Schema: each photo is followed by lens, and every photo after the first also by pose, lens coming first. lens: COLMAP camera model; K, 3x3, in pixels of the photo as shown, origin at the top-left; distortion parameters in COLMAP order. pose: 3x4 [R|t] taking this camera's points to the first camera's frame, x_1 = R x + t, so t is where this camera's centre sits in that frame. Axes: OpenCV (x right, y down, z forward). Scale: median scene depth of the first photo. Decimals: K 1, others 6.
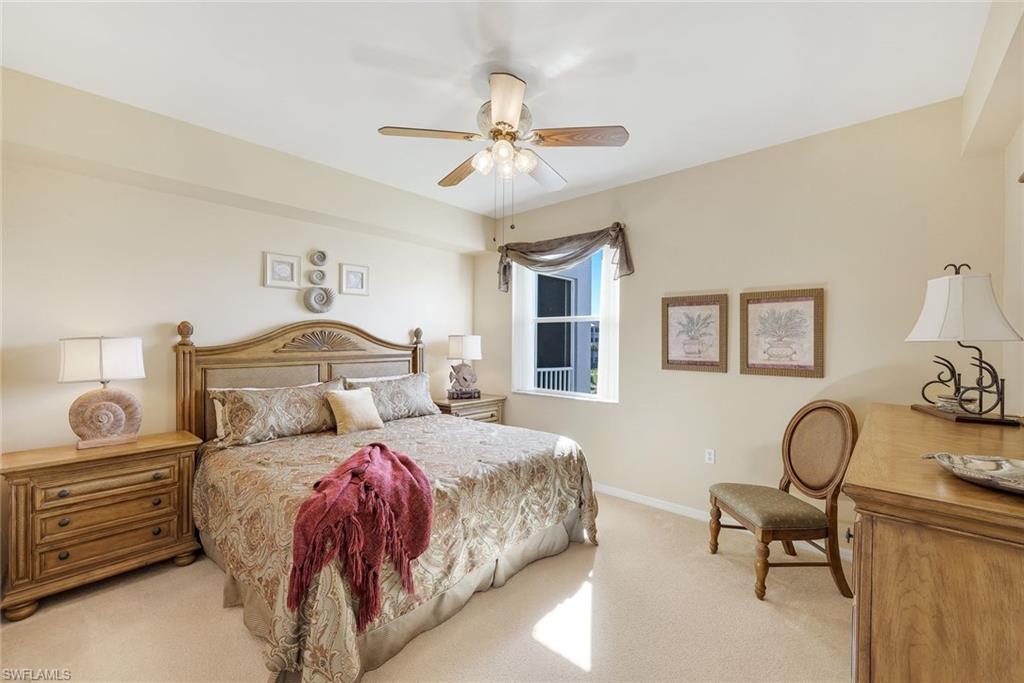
lens RADIAL K [[405.3, 0, 508.3], [0, 405.3, 342.9], [0, 0, 1]] dist [0.000326, 0.000332]
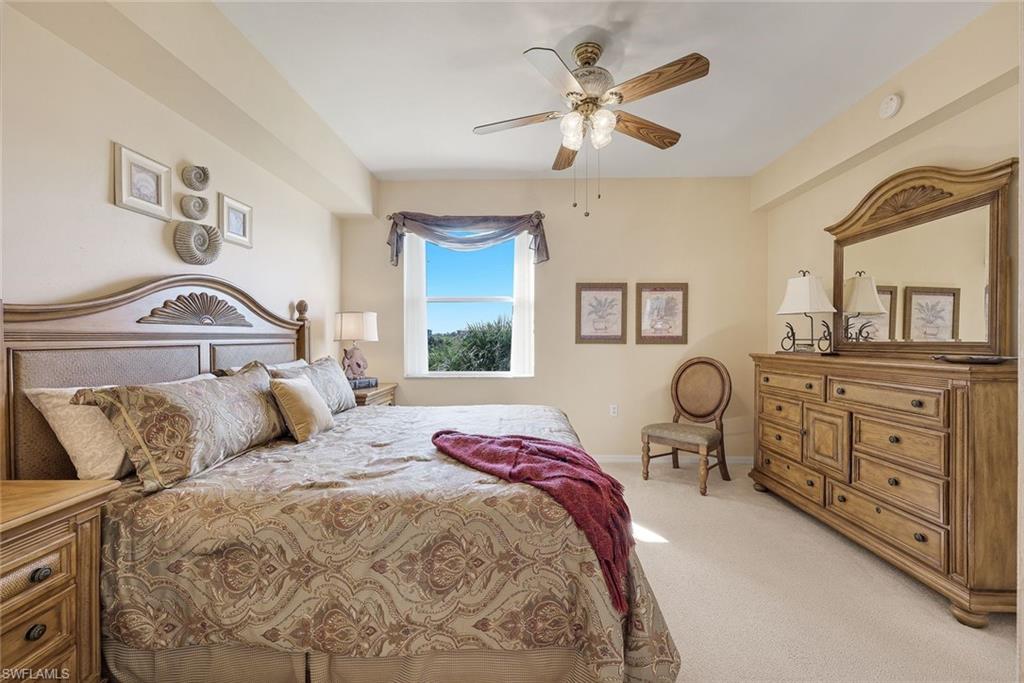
lens RADIAL K [[405.3, 0, 503.8], [0, 405.3, 337.8], [0, 0, 1]] dist [0.000326, 0.000332]
pose [[0.773621, -0.005303, 0.633627, -0.540826], [0.007229, 0.999974, -0.000457, 0.048192], [-0.633608, 0.004934, 0.773639, 0.227497]]
